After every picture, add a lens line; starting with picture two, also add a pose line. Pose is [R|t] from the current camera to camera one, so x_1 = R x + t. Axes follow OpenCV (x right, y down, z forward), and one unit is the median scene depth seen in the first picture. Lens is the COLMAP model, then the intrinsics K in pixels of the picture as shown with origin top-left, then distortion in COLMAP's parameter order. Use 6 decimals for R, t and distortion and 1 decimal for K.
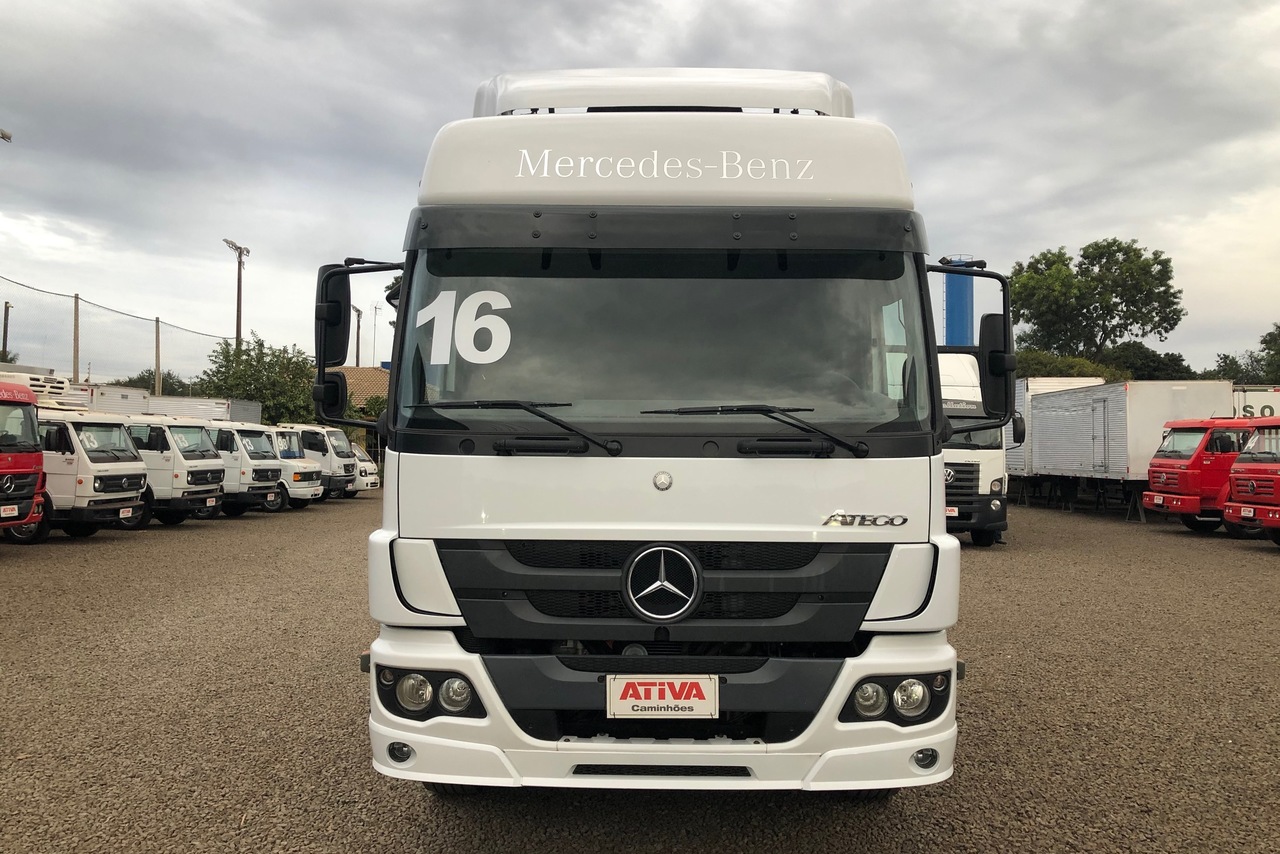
lens RADIAL K [[1034.1, 0, 641.9], [0, 1034.1, 422.9], [0, 0, 1]] dist [0.035142, -0.019923]
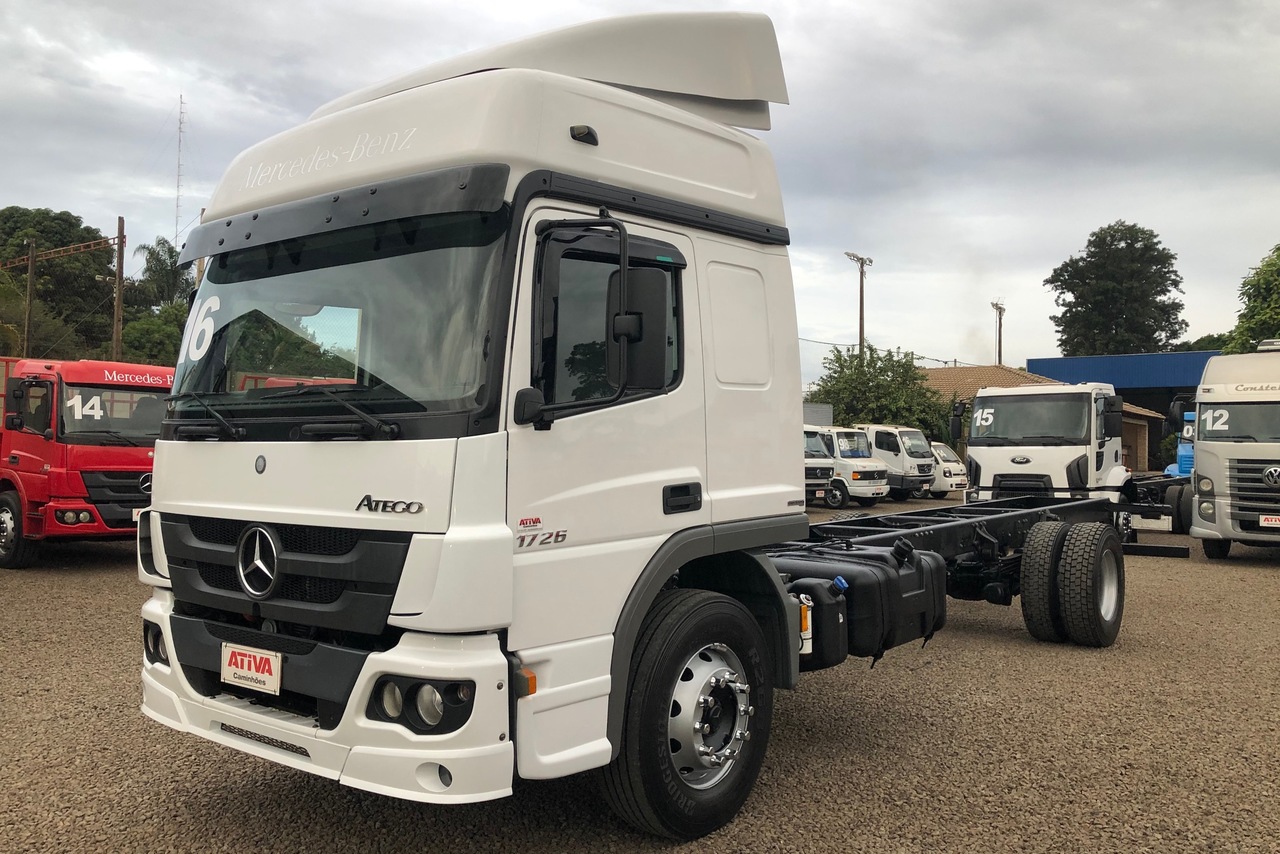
lens RADIAL K [[1034.1, 0, 640.2], [0, 1034.1, 426.2], [0, 0, 1]] dist [0.035142, -0.019923]
pose [[0.796816, -0.015722, -0.604017, 0.958163], [0.016420, 0.999856, -0.004364, 0.029578], [0.603998, -0.006440, 0.796959, 0.392772]]
